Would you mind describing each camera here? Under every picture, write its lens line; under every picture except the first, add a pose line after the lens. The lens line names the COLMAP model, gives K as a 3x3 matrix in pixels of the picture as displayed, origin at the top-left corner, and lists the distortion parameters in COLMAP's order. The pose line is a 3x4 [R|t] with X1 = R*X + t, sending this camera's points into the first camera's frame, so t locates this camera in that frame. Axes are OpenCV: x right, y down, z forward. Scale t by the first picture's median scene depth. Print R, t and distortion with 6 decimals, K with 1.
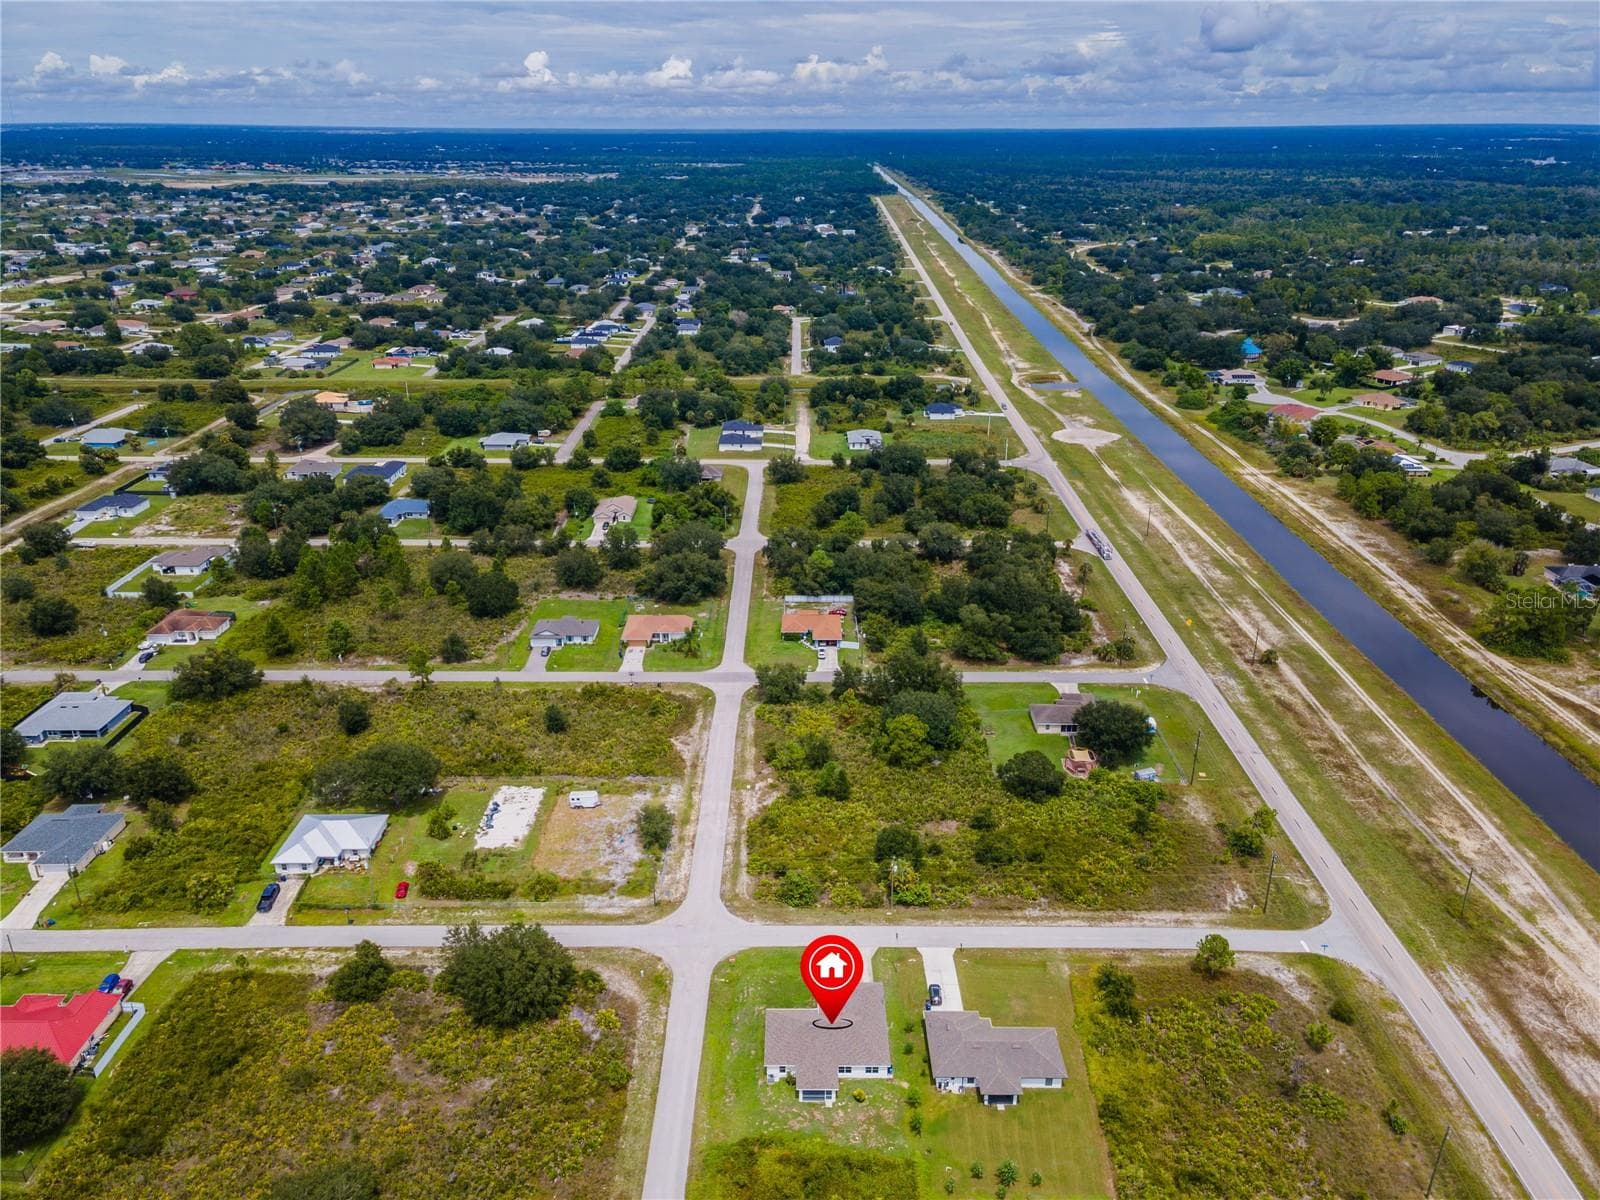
lens RADIAL K [[1198.5, 0, 800.0], [0, 1198.5, 600.0], [0, 0, 1]] dist [0.000234, 0.008980]
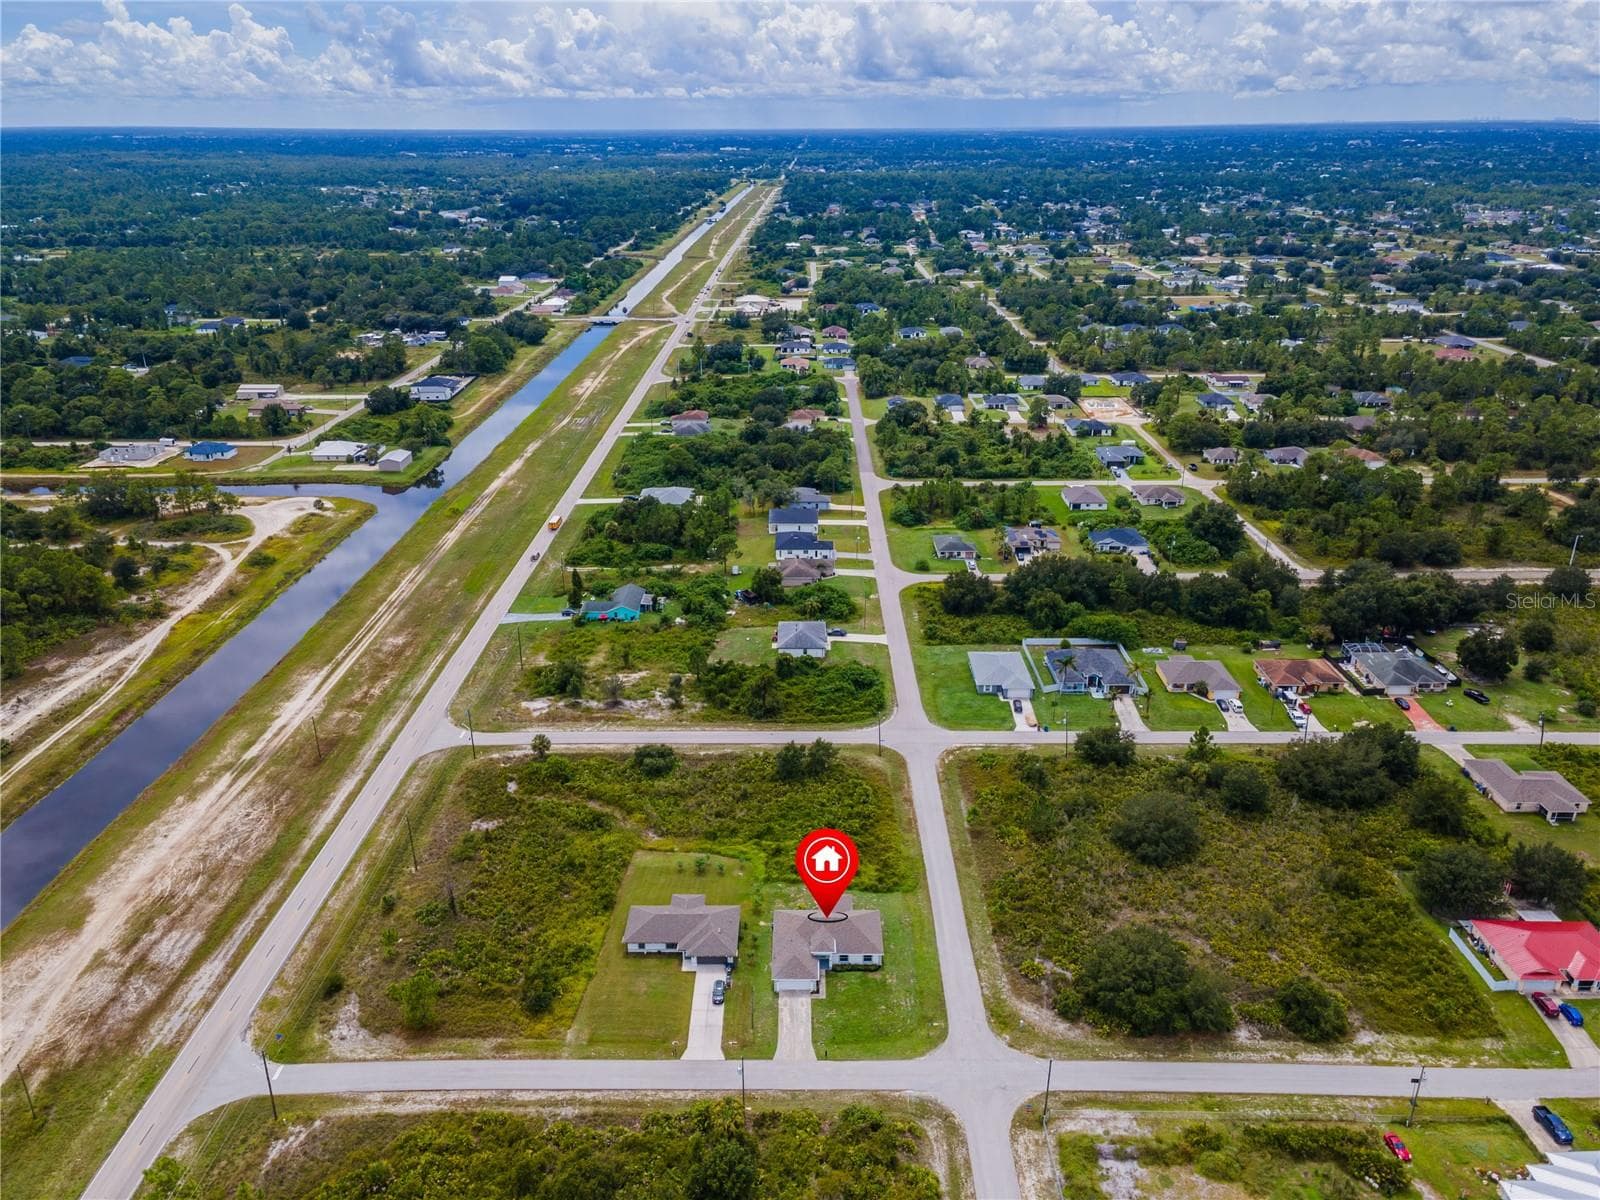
lens RADIAL K [[1198.5, 0, 800.0], [0, 1198.5, 600.0], [0, 0, 1]] dist [0.000234, 0.008980]
pose [[-0.999969, 0.005295, 0.005785, 0.035540], [0.007816, 0.734129, 0.678965, -0.568620], [-0.000652, 0.678989, -0.734148, 1.442320]]
